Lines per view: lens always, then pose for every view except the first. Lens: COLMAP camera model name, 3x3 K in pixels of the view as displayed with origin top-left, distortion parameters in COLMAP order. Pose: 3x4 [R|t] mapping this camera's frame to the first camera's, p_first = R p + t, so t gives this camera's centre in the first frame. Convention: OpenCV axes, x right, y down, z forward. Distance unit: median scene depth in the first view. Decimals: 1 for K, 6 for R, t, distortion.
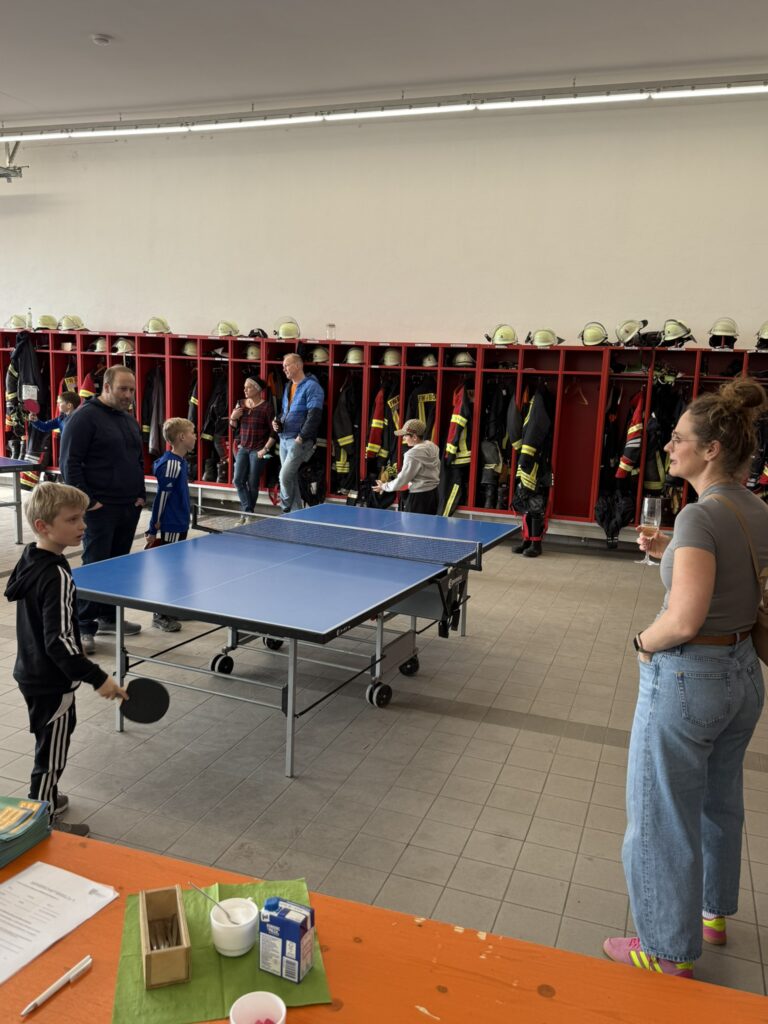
lens RADIAL K [[824.9, 0, 384.0], [0, 824.9, 512.0], [0, 0, 1]] dist [0.190931, -0.399747]
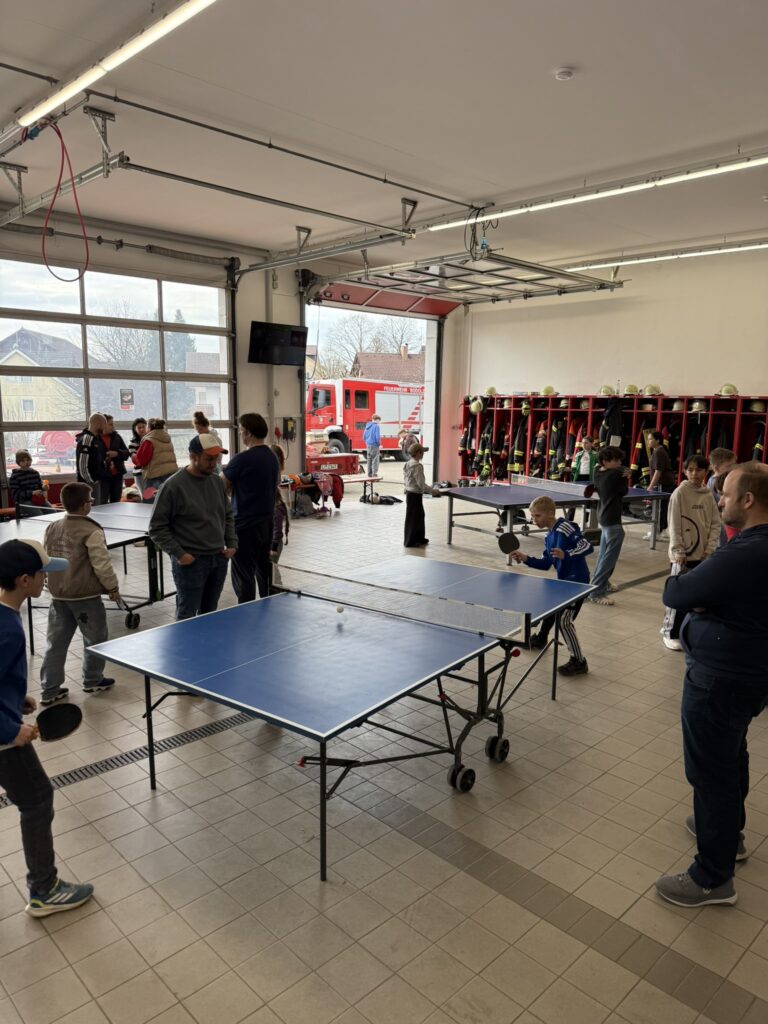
lens RADIAL K [[725.0, 0, 375.7], [0, 725.0, 514.9], [0, 0, 1]] dist [0.106909, -0.162311]
pose [[0.899500, 0.039603, -0.435122, -0.285939], [-0.050044, 0.998668, -0.012560, 0.017274], [0.434045, 0.033073, 0.900284, -0.299766]]
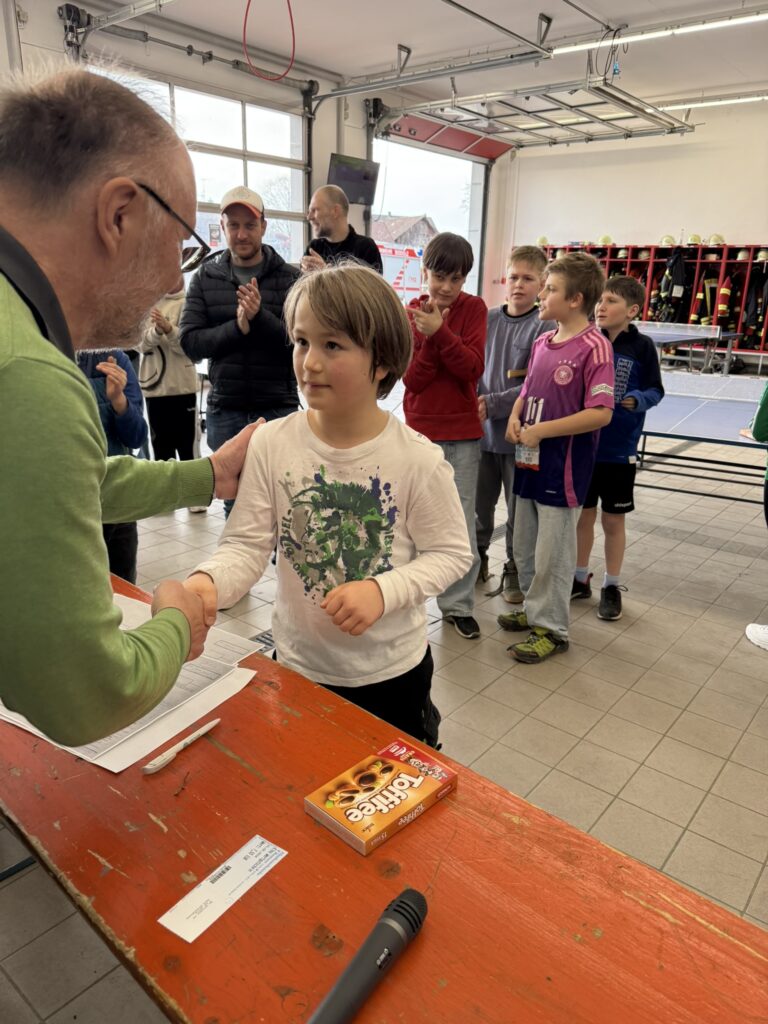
lens RADIAL K [[738.3, 0, 386.2], [0, 738.3, 518.3], [0, 0, 1]] dist [-0.001243, -0.004731]
pose [[0.945369, 0.083559, -0.315110, -0.536731], [-0.039685, 0.988902, 0.143170, 0.091327], [0.323576, -0.122843, 0.938194, -0.438914]]
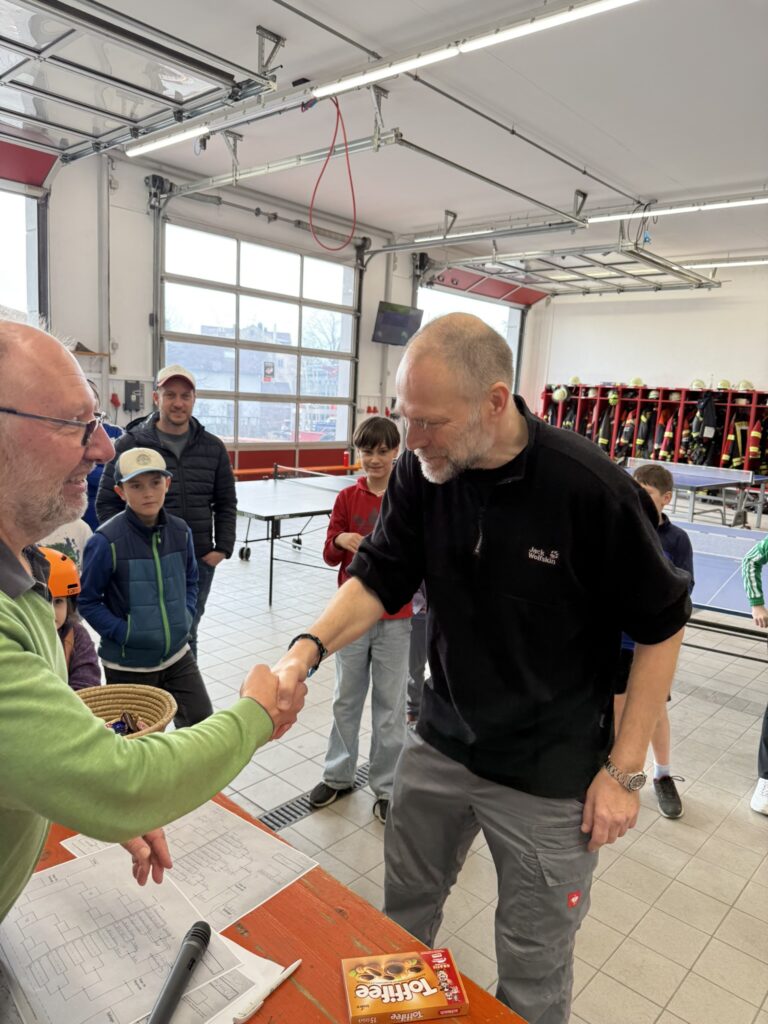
lens RADIAL K [[730.8, 0, 388.1], [0, 730.8, 509.8], [0, 0, 1]] dist [0.083290, -0.158099]
pose [[0.929825, 0.067040, -0.361845, -0.541602], [-0.078055, 0.996822, -0.015893, 0.065890], [0.359630, 0.043022, 0.932103, -0.456135]]
